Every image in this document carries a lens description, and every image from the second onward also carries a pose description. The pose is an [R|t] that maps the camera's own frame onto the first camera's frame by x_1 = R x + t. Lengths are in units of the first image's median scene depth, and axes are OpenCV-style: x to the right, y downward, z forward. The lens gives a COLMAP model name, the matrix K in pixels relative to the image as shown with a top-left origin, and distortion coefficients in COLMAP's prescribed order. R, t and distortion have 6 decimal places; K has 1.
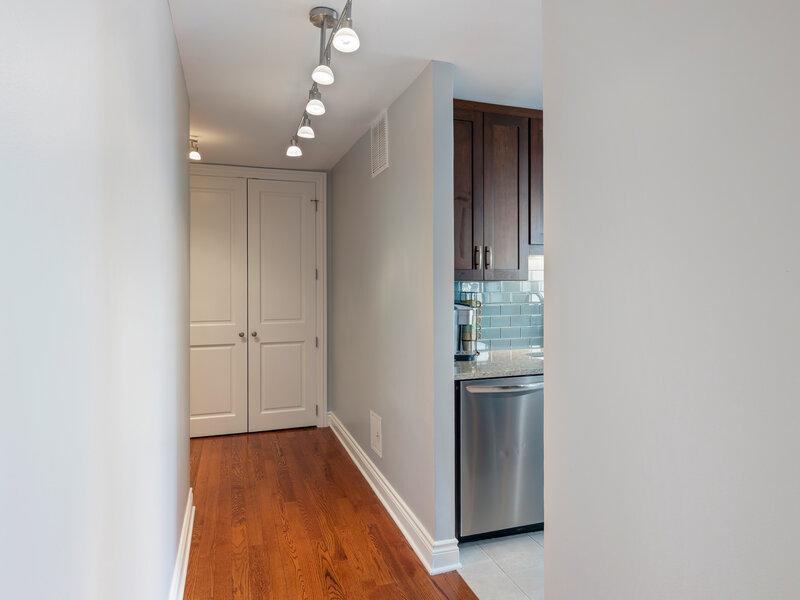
lens RADIAL K [[507.7, 0, 400.0], [0, 507.7, 300.0], [0, 0, 1]] dist [-0.000320, -0.000105]
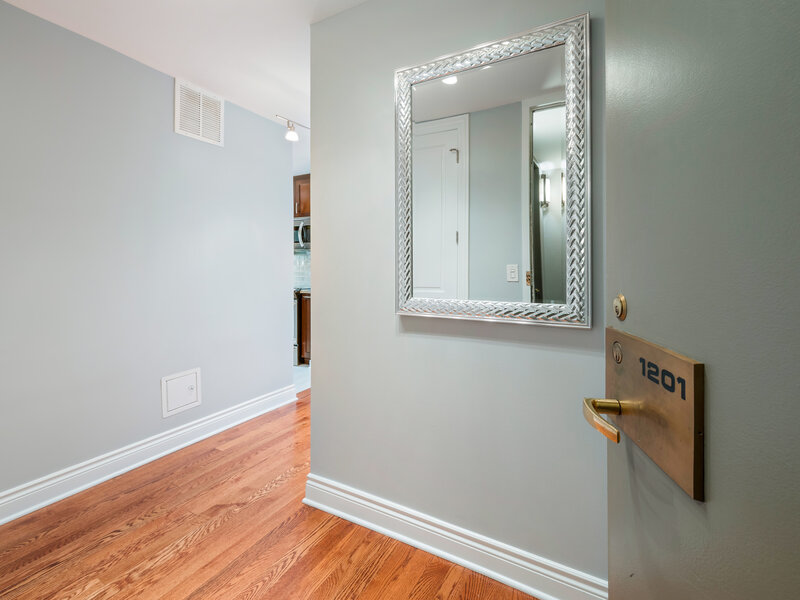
lens RADIAL K [[367.4, 0, 400.0], [0, 367.4, 300.0], [0, 0, 1]] dist [-0.001311, -0.000241]
pose [[-0.670018, -0.080922, 0.737921, -0.940101], [0.011746, 0.992761, 0.119534, -0.001963], [-0.742252, 0.088758, -0.664217, 1.250119]]
